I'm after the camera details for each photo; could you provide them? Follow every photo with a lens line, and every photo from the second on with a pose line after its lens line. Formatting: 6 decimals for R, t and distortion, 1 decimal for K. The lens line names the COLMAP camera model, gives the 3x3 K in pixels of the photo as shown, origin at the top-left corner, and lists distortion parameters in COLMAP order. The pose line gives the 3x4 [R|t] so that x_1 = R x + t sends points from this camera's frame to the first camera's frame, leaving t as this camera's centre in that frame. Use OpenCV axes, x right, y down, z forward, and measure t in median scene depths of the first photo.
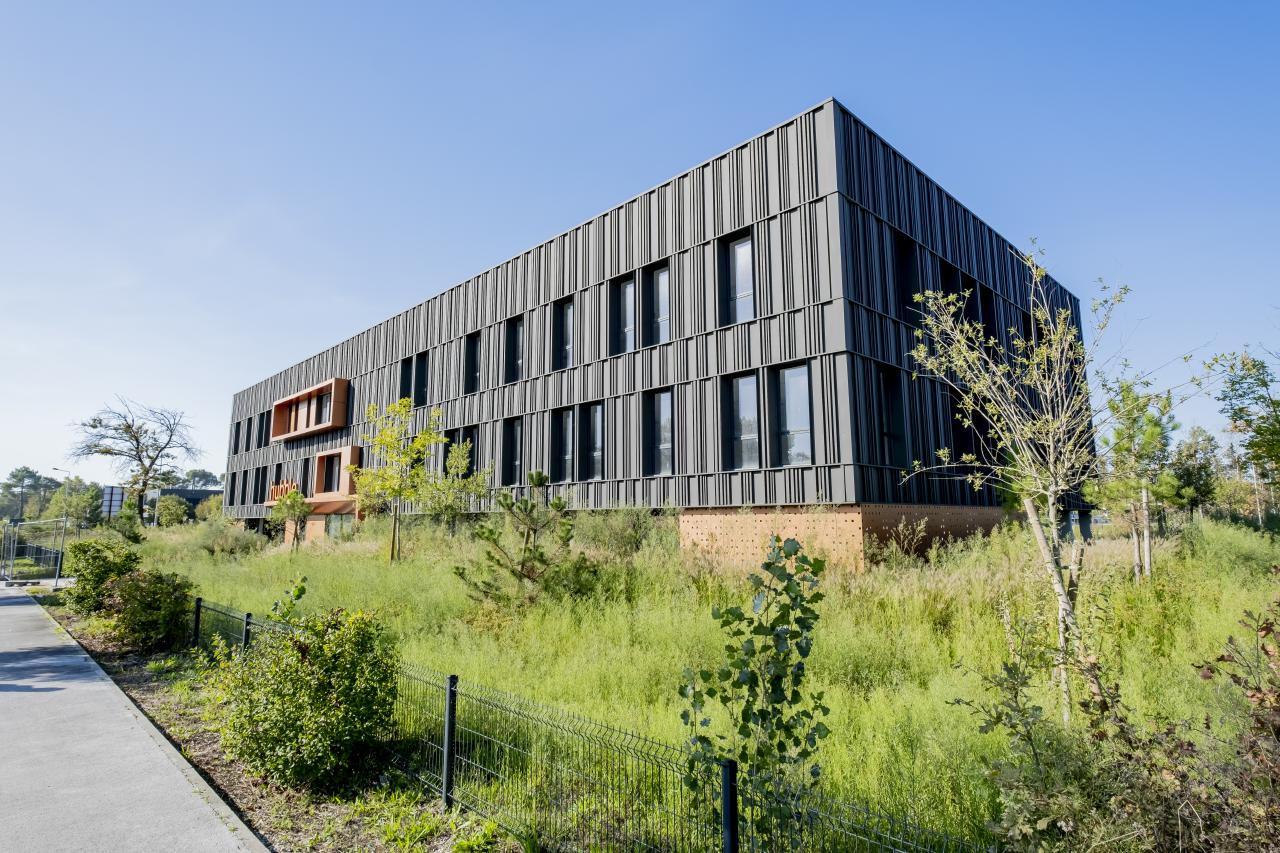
lens RADIAL K [[670.6, 0, 630.7], [0, 670.6, 423.2], [0, 0, 1]] dist [-0.000380, -0.000091]
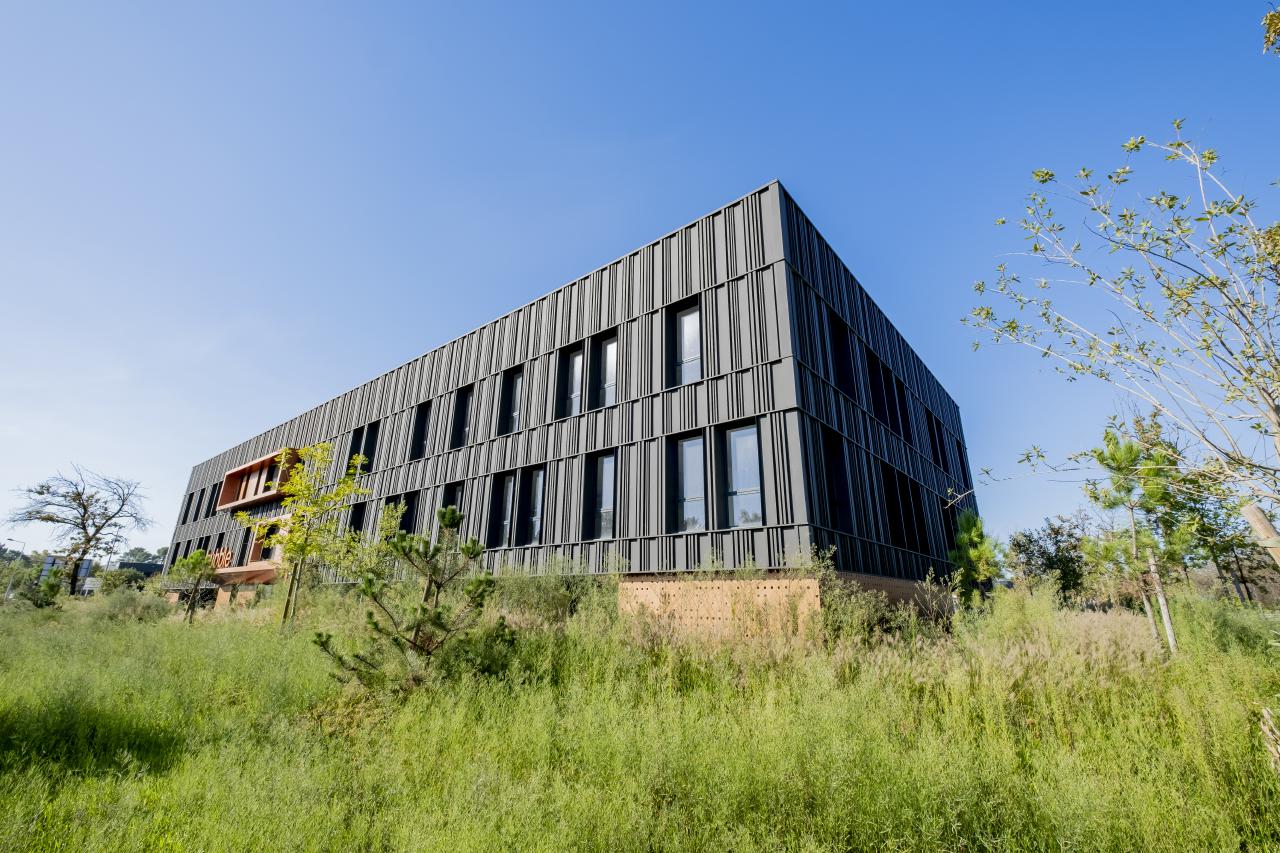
lens RADIAL K [[548.4, 0, 637.8], [0, 548.4, 420.5], [0, 0, 1]] dist [0.019886, -0.012117]
pose [[0.992702, 0.052434, 0.108597, 0.003133], [-0.032757, 0.983912, -0.175626, 0.046269], [-0.116059, 0.170787, 0.978449, 0.191647]]
